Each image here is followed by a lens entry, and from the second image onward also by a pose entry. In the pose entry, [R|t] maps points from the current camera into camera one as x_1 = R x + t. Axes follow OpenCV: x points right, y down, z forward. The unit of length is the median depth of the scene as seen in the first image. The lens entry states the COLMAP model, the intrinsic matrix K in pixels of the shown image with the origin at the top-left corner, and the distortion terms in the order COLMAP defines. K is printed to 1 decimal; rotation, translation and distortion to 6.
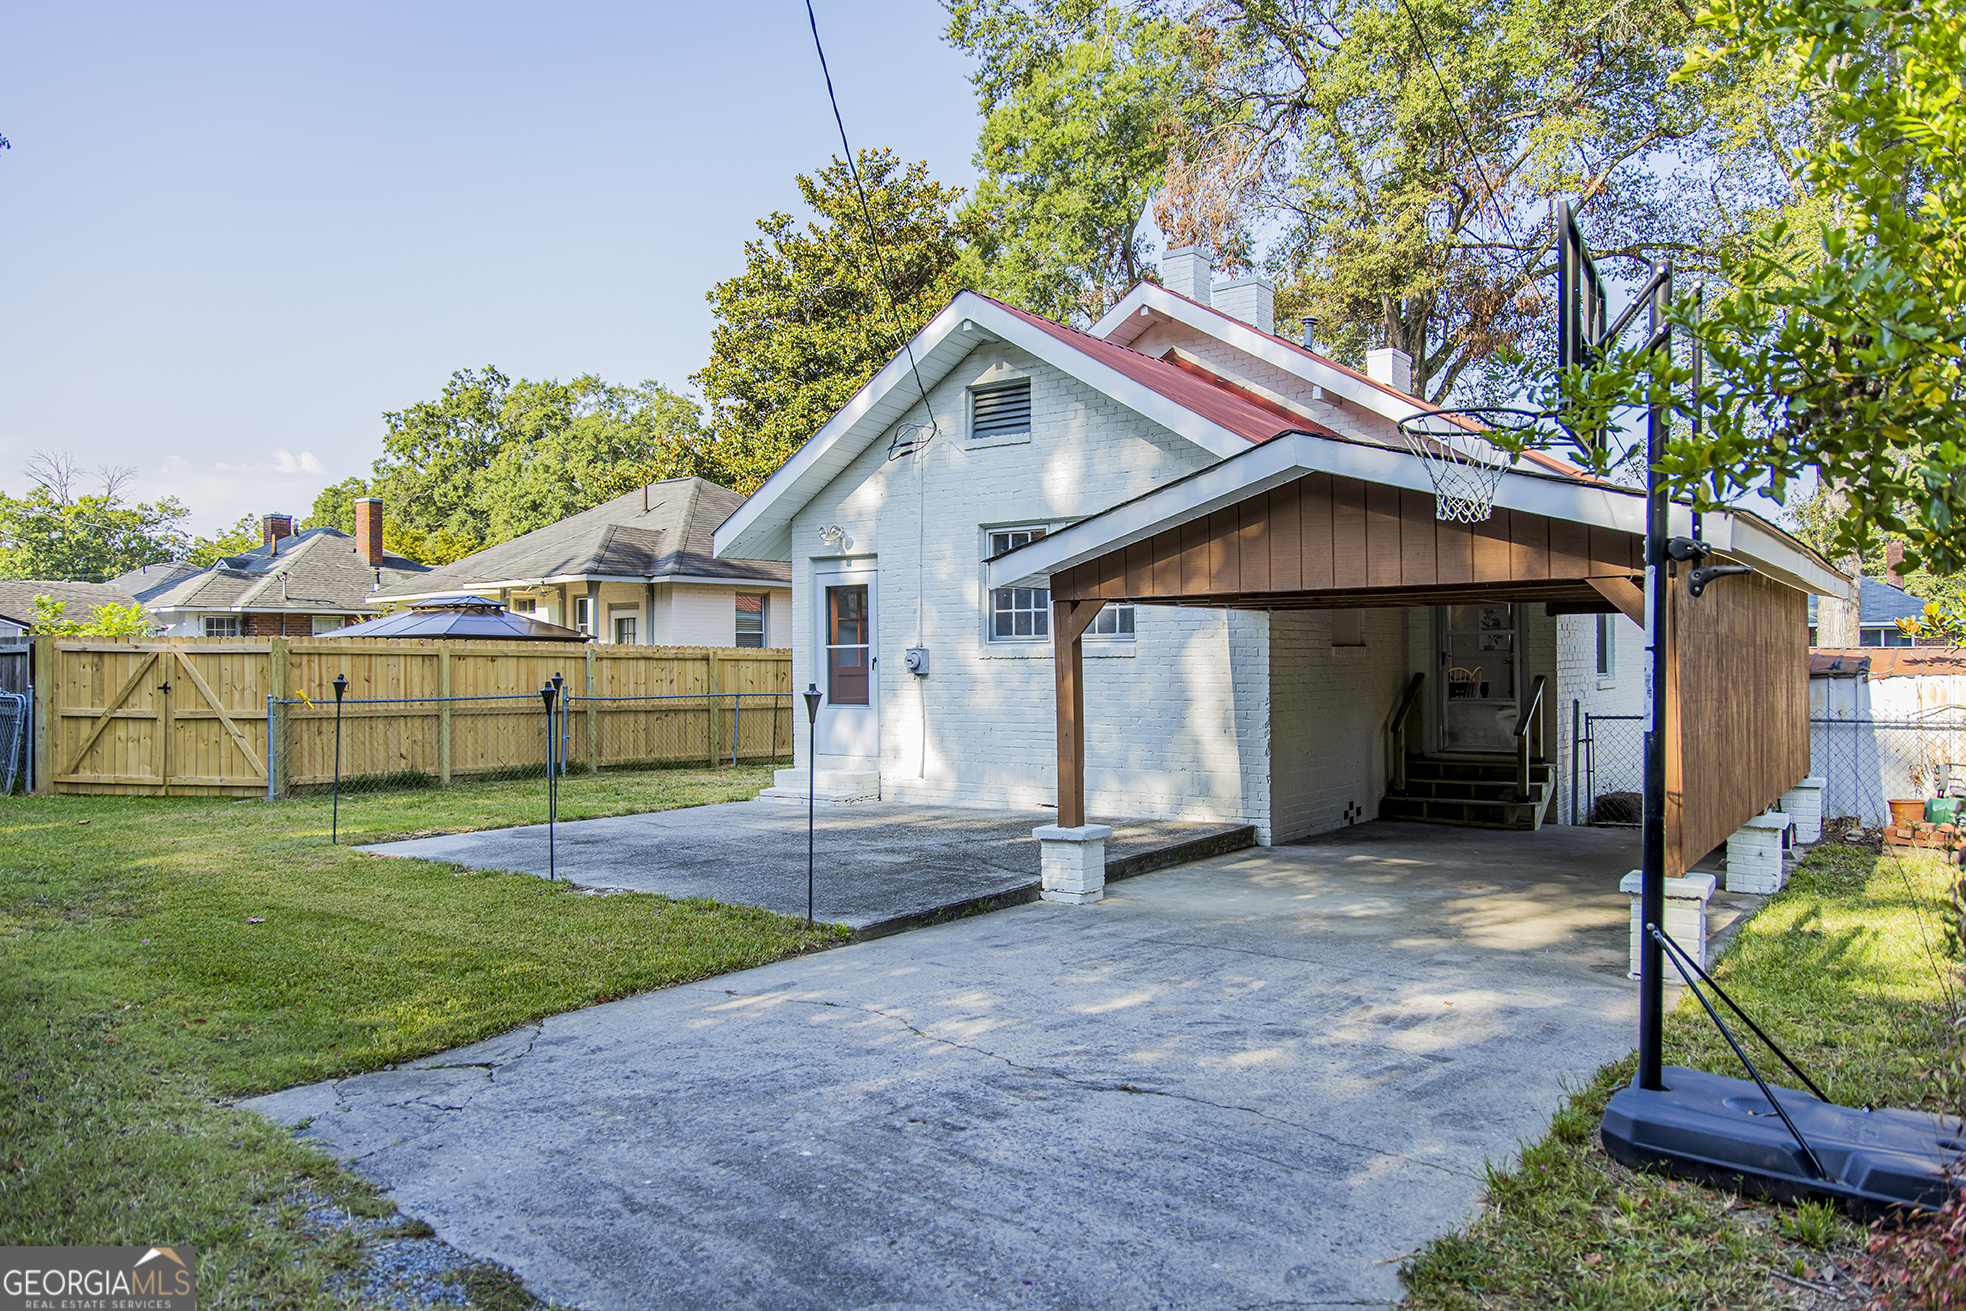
lens RADIAL K [[1392.1, 0, 979.8], [0, 1392.1, 650.5], [0, 0, 1]] dist [-0.017134, 0.010701]
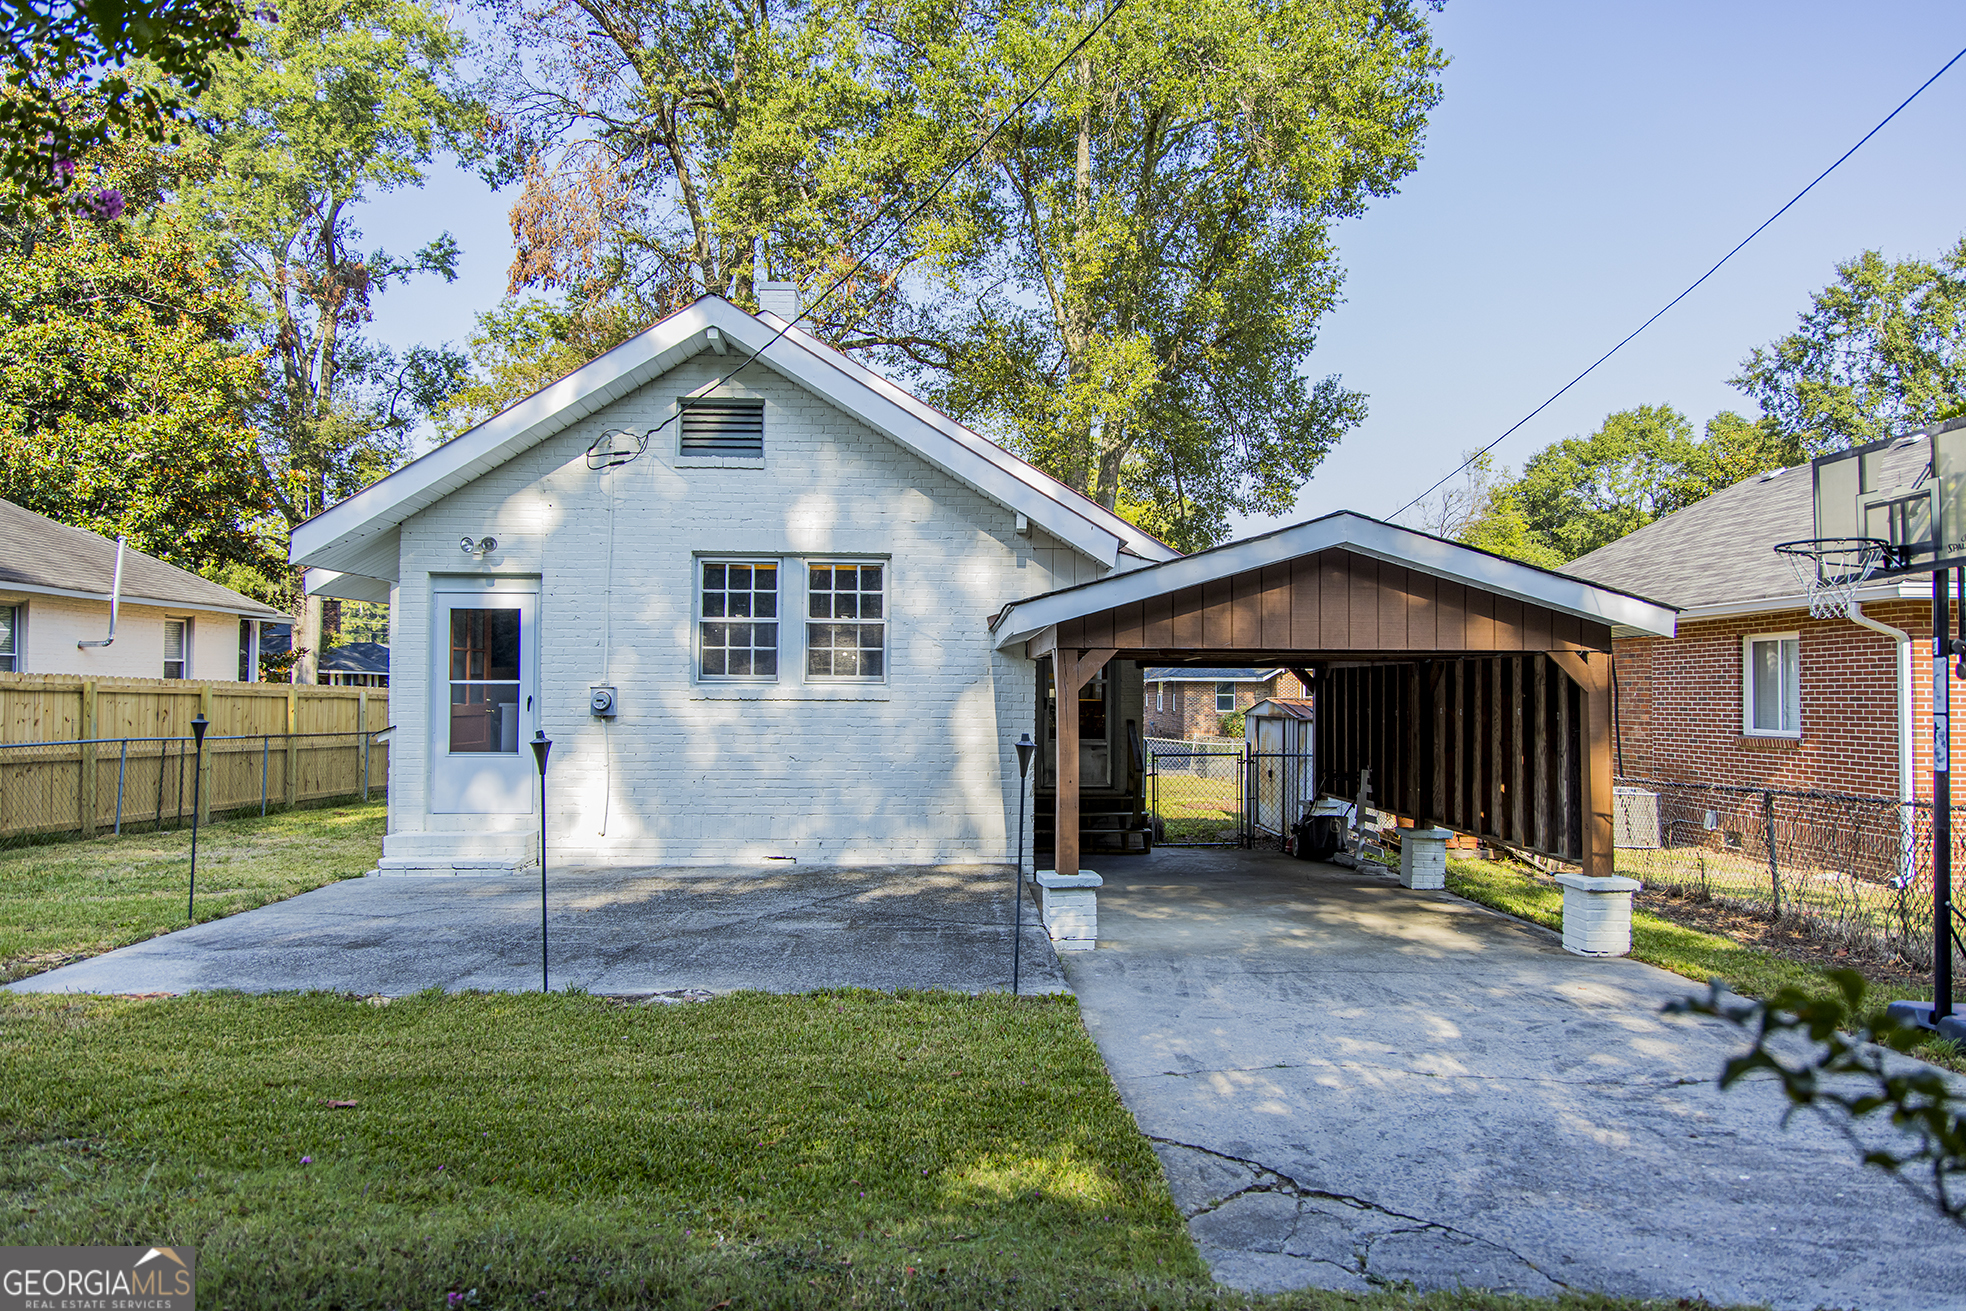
lens RADIAL K [[1392.1, 0, 982.0], [0, 1392.1, 668.9], [0, 0, 1]] dist [-0.017134, 0.010701]
pose [[0.764027, 0.026874, 0.644624, -0.453874], [-0.018278, 0.999633, -0.020012, -0.000203], [-0.644925, 0.003507, 0.764238, 0.197737]]
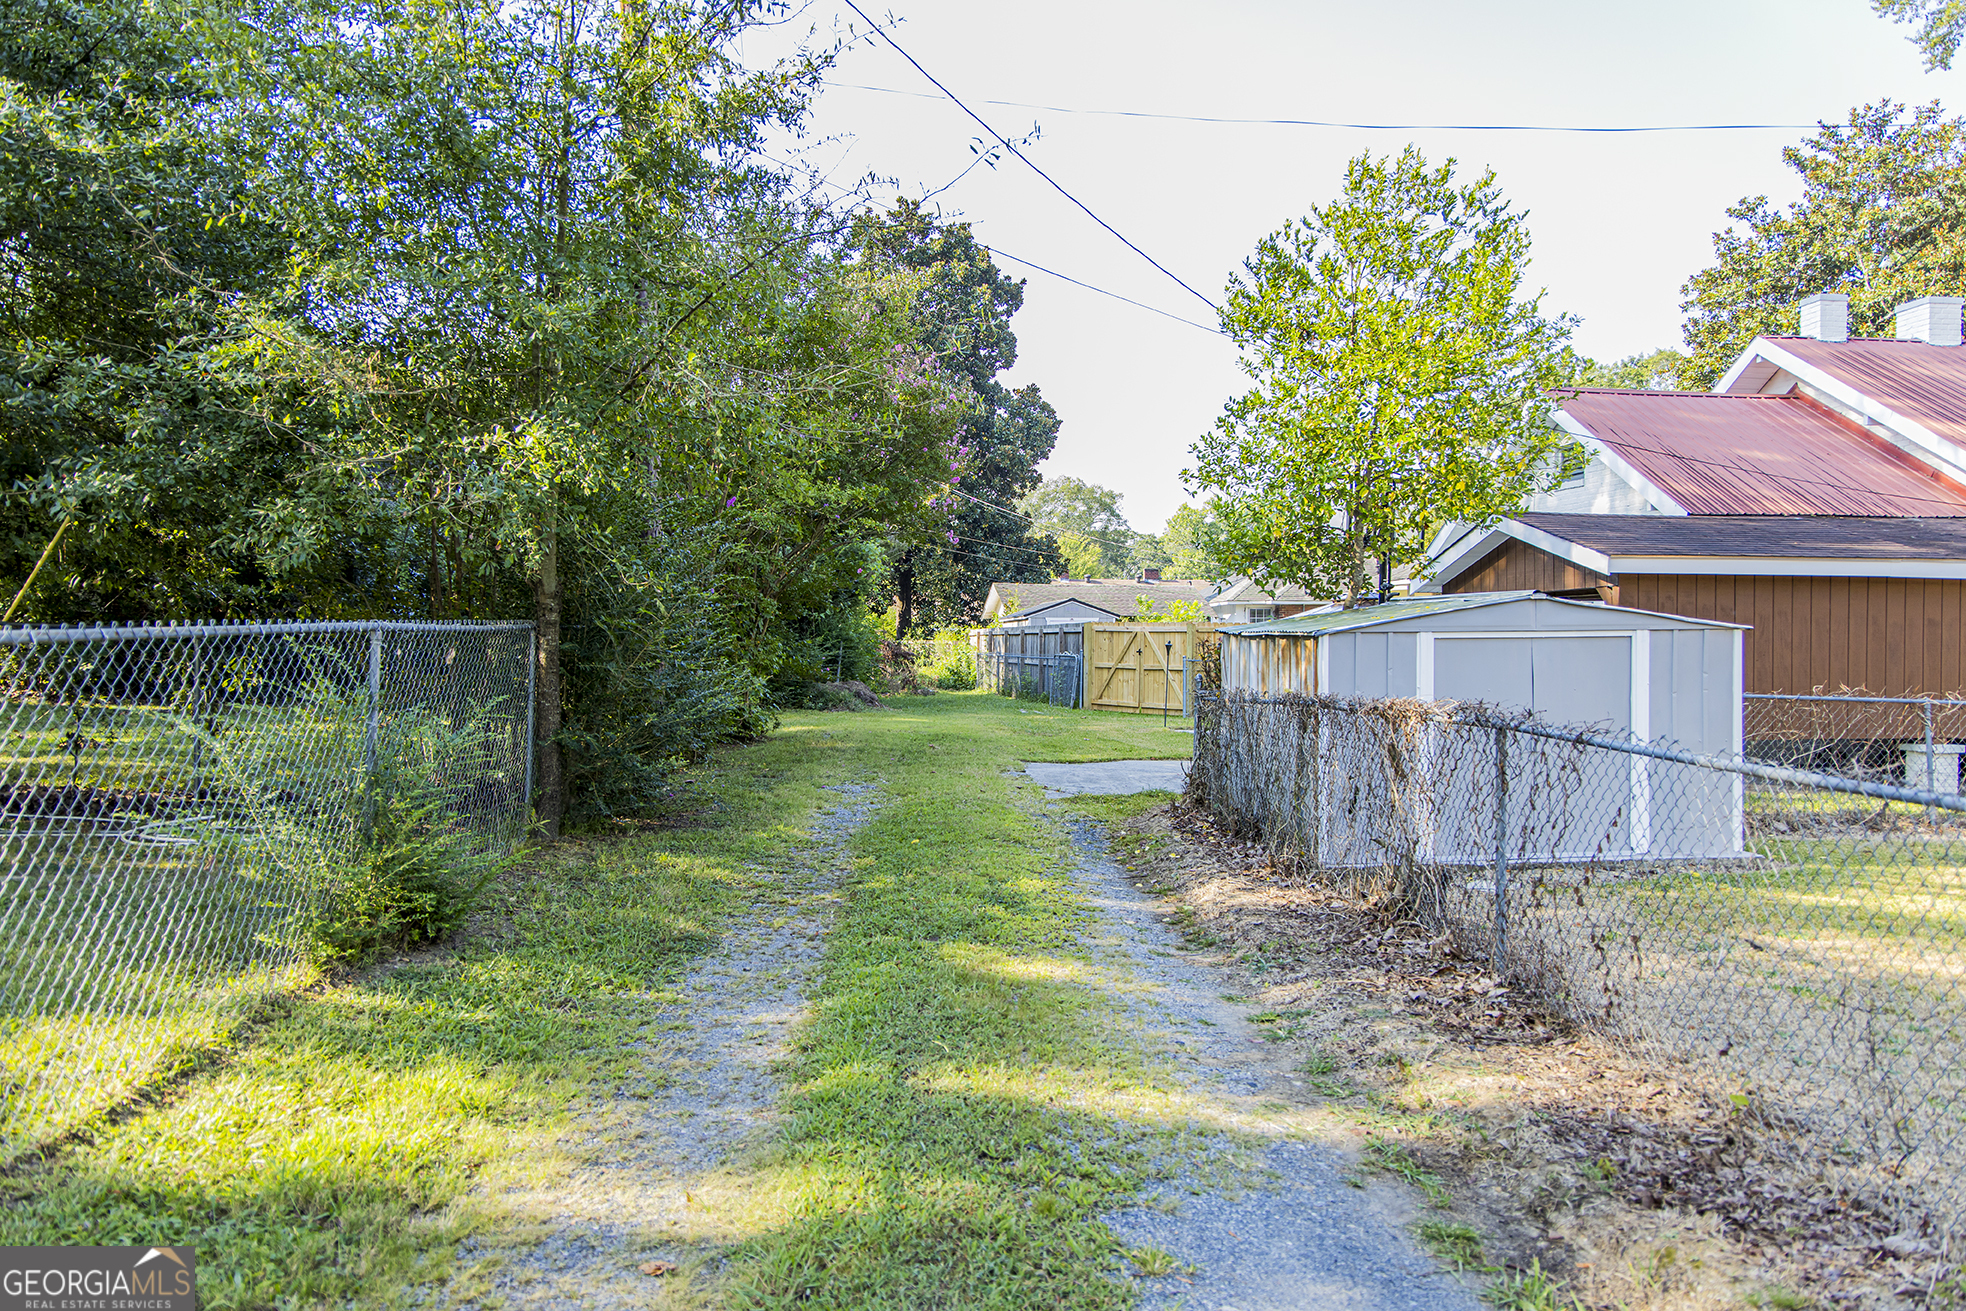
lens RADIAL K [[1473.3, 0, 982.7], [0, 1473.3, 658.8], [0, 0, 1]] dist [0.009935, 0.003940]
pose [[0.729249, 0.003670, -0.684239, 0.193742], [0.007200, 0.999889, 0.013037, 0.003426], [0.684211, -0.014434, 0.729141, -0.179581]]
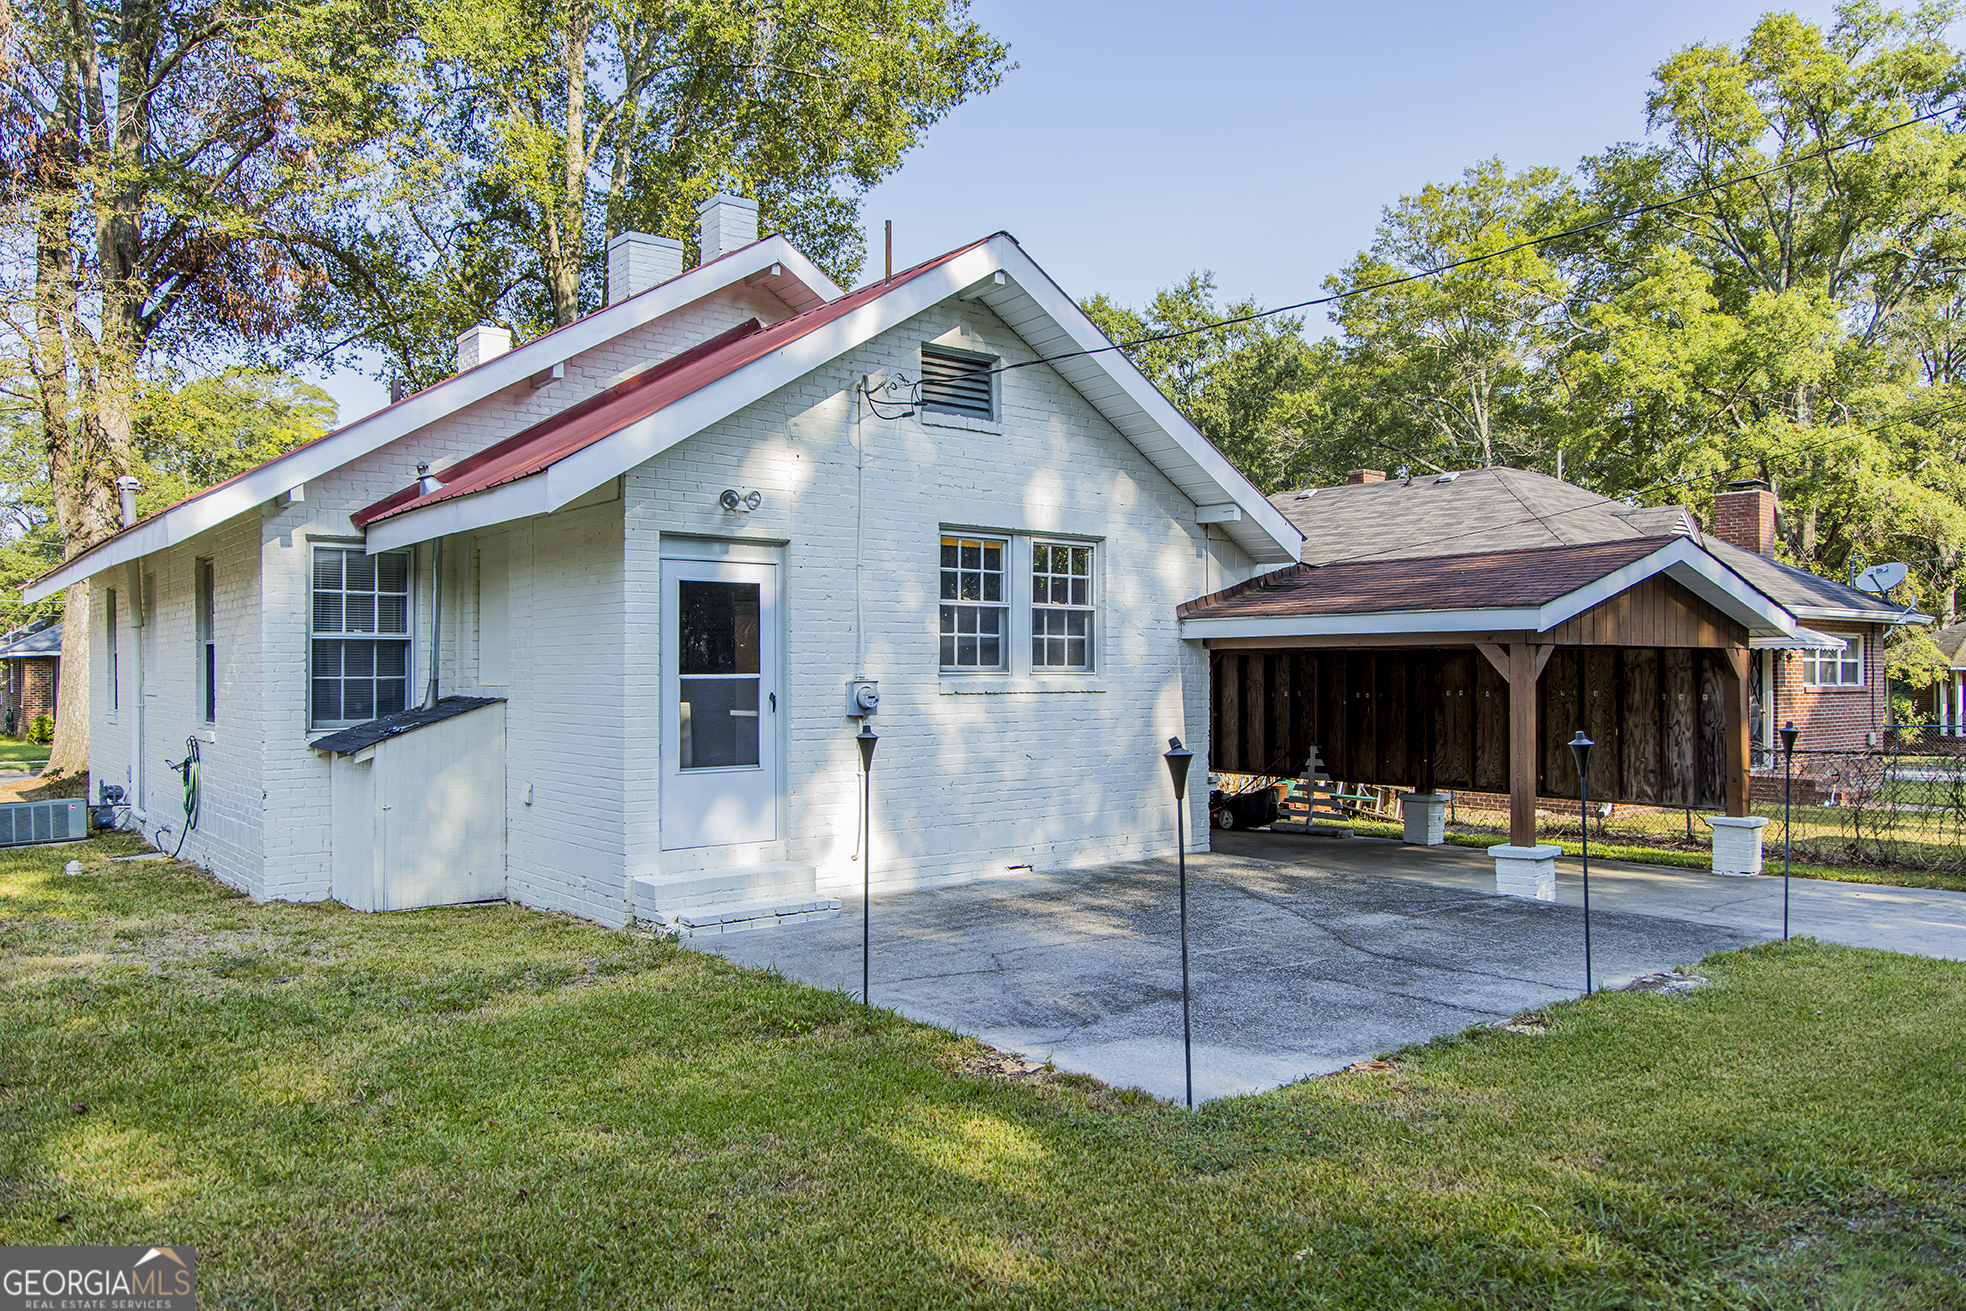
lens RADIAL K [[1392.1, 0, 966.3], [0, 1392.1, 639.7], [0, 0, 1]] dist [-0.017134, 0.010701]
pose [[0.234748, 0.023555, 0.971771, -0.781396], [-0.017427, 0.999648, -0.020021, -0.010993], [-0.971900, -0.012235, 0.235076, 0.829568]]
